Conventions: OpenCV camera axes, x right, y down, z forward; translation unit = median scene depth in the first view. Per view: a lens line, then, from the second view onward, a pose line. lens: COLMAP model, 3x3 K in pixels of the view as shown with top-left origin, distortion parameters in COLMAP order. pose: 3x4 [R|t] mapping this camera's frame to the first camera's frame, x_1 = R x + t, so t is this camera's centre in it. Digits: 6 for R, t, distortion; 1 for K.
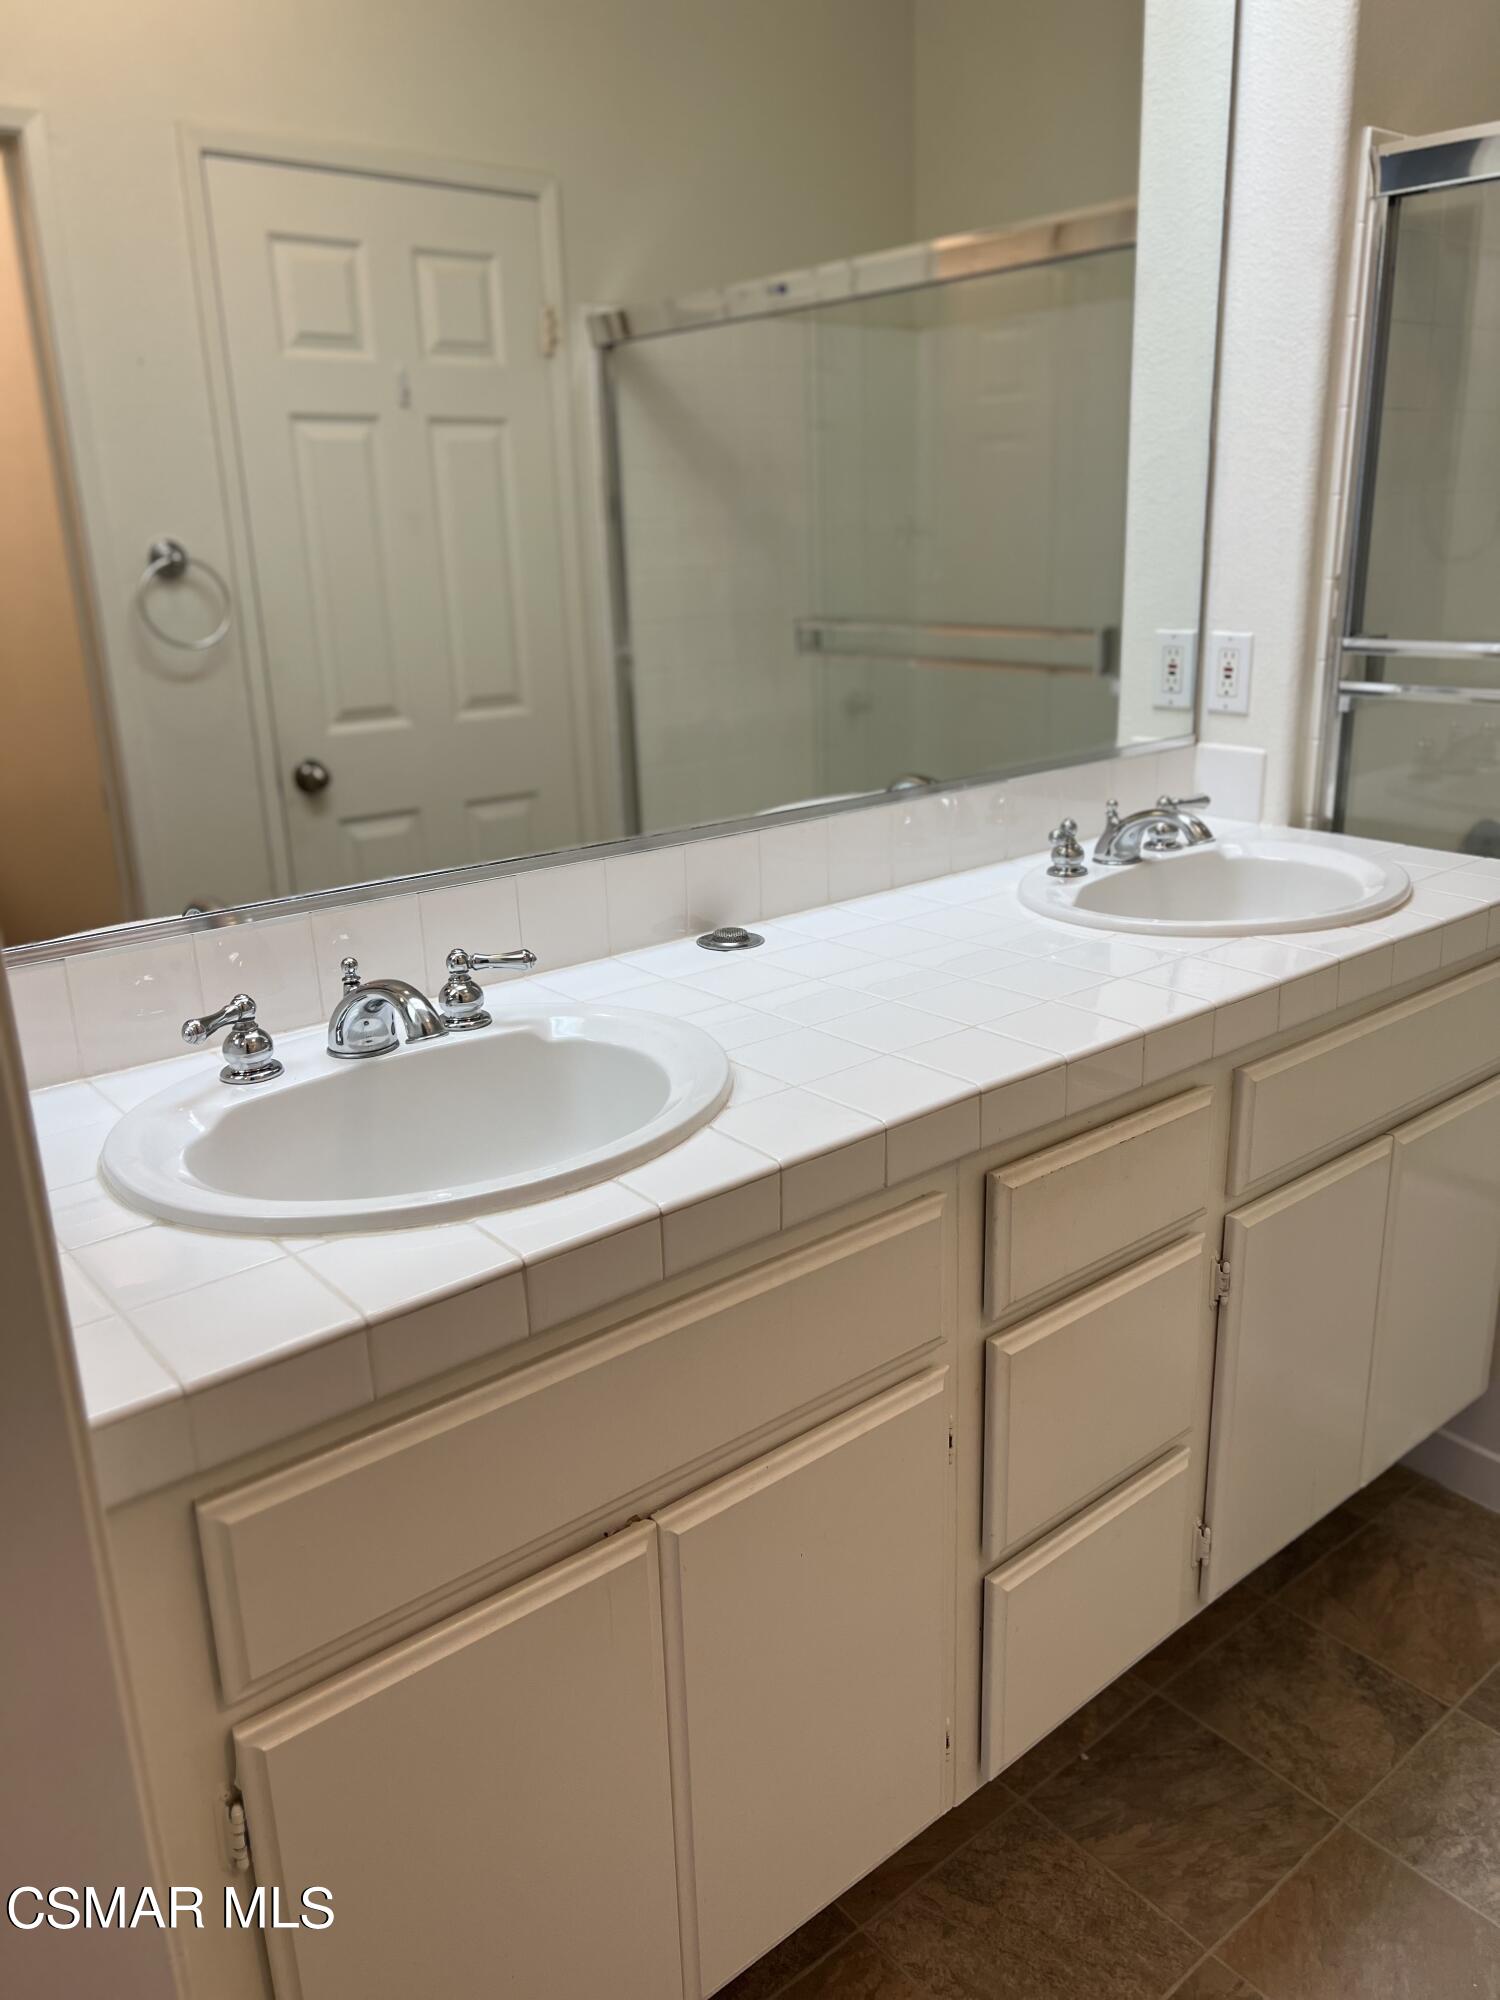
lens RADIAL K [[1508.7, 0, 747.0], [0, 1508.7, 986.3], [0, 0, 1]] dist [0.039669, -0.050771]
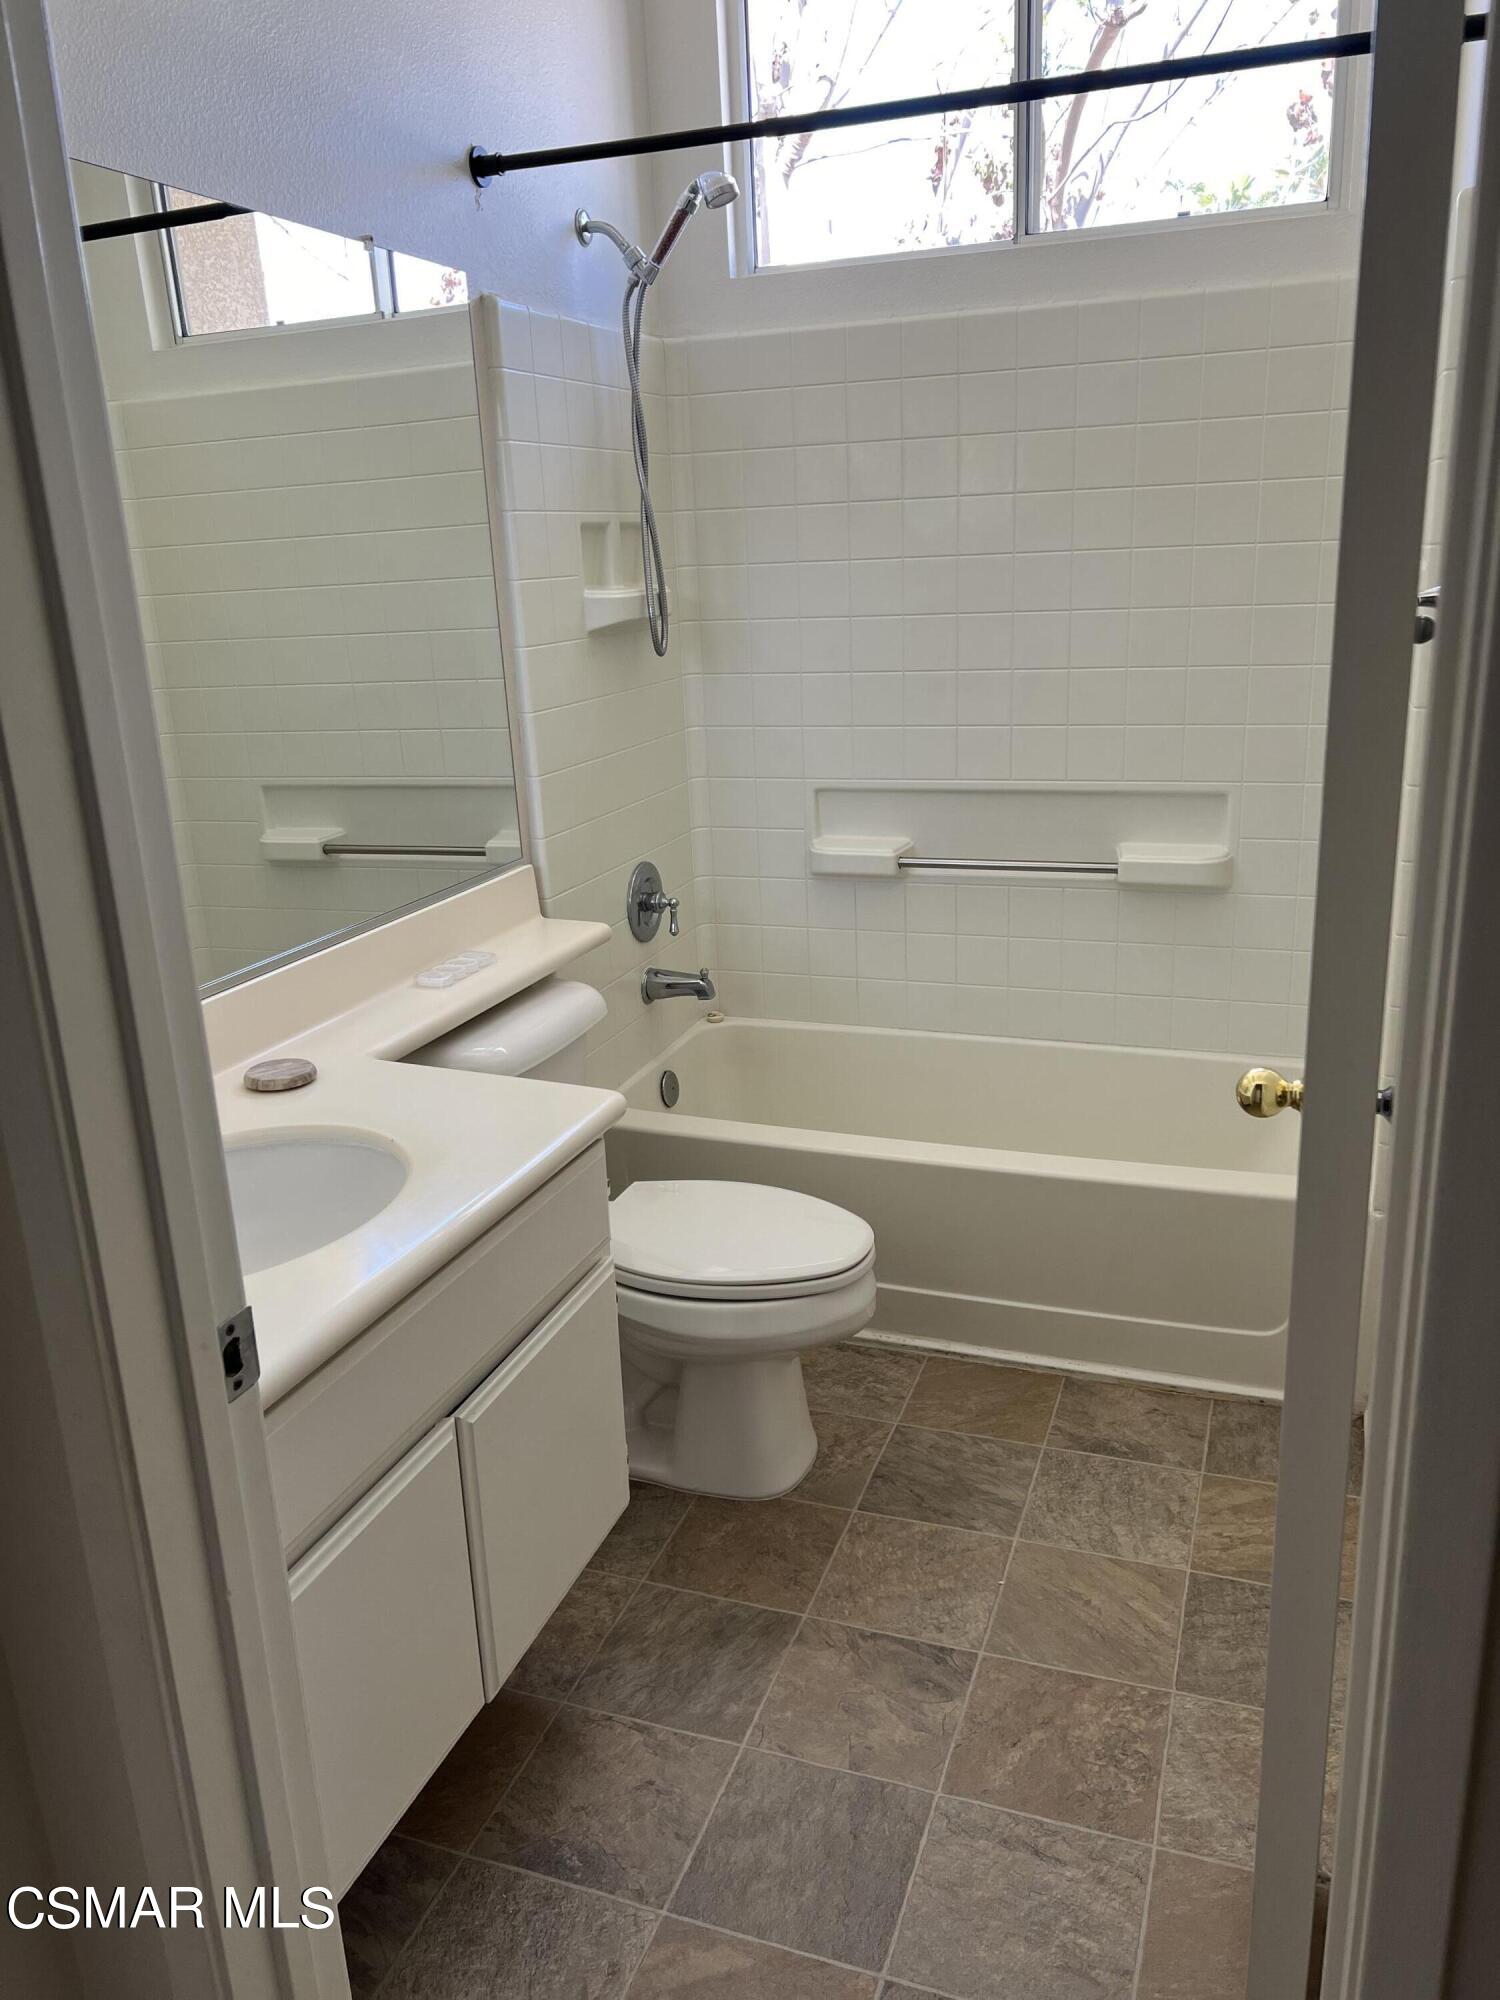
lens RADIAL K [[1508.7, 0, 753.8], [0, 1508.7, 1000.6], [0, 0, 1]] dist [0.039669, -0.050771]
pose [[-0.521166, -0.196892, 0.830433, -0.117828], [0.302997, 0.866954, 0.395707, -0.410351], [-0.797859, 0.457848, -0.392169, 1.261084]]
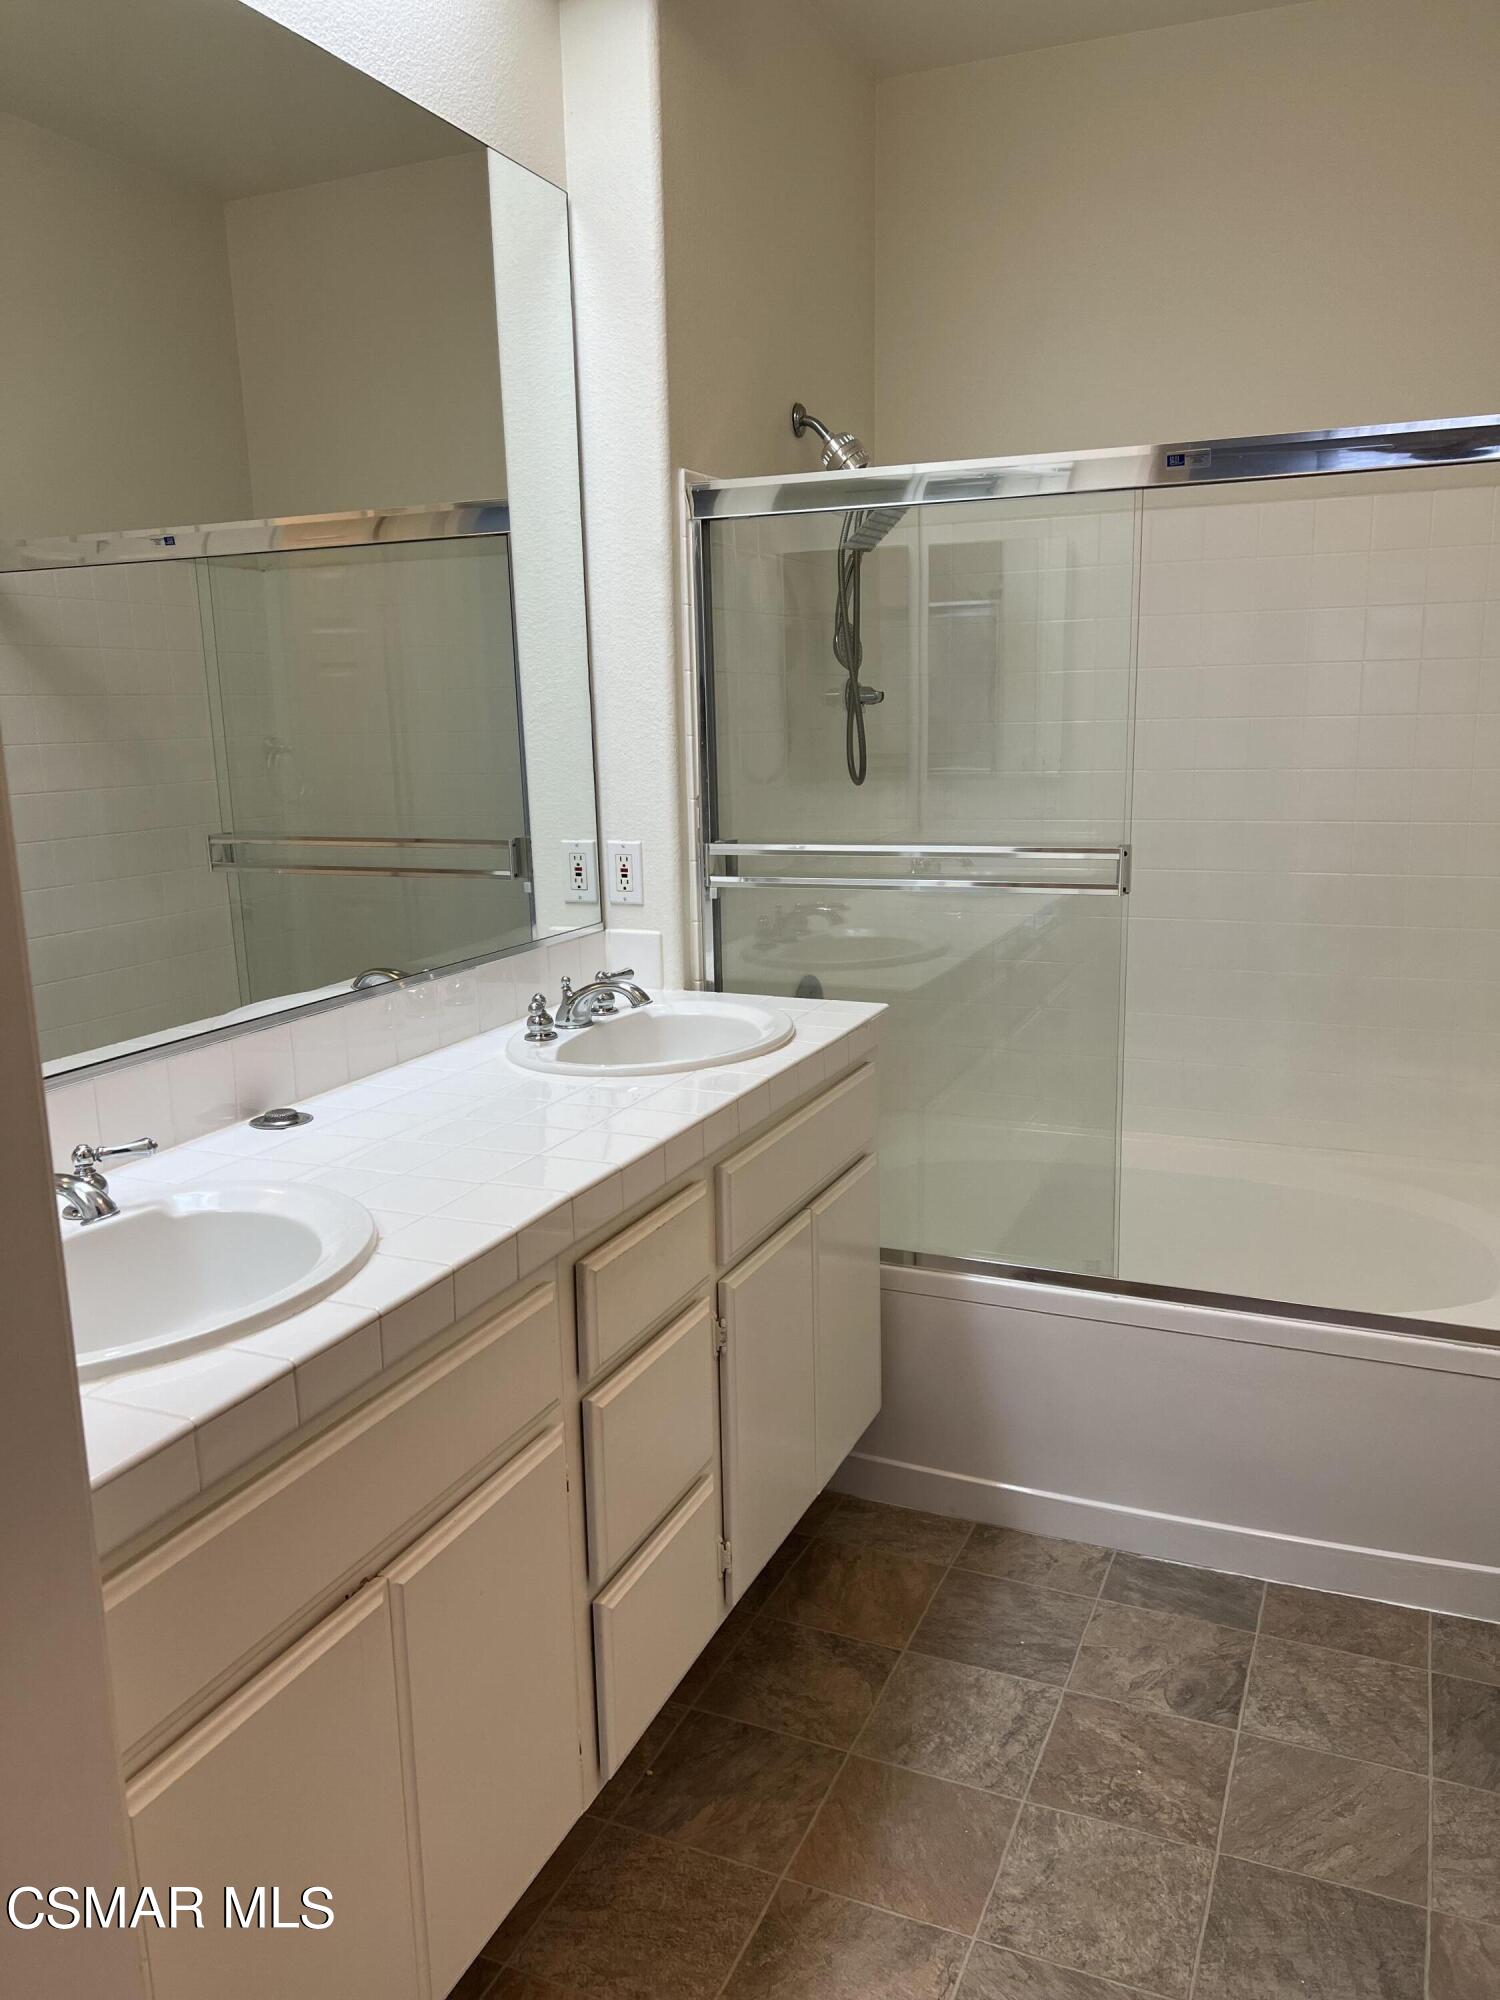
lens RADIAL K [[1508.7, 0, 749.8], [0, 1508.7, 1009.3], [0, 0, 1]] dist [0.039669, -0.050771]
pose [[0.891271, -0.080692, 0.446233, -0.203423], [0.130404, 0.988082, -0.081785, 0.026767], [-0.434316, 0.131083, 0.891172, -0.182234]]
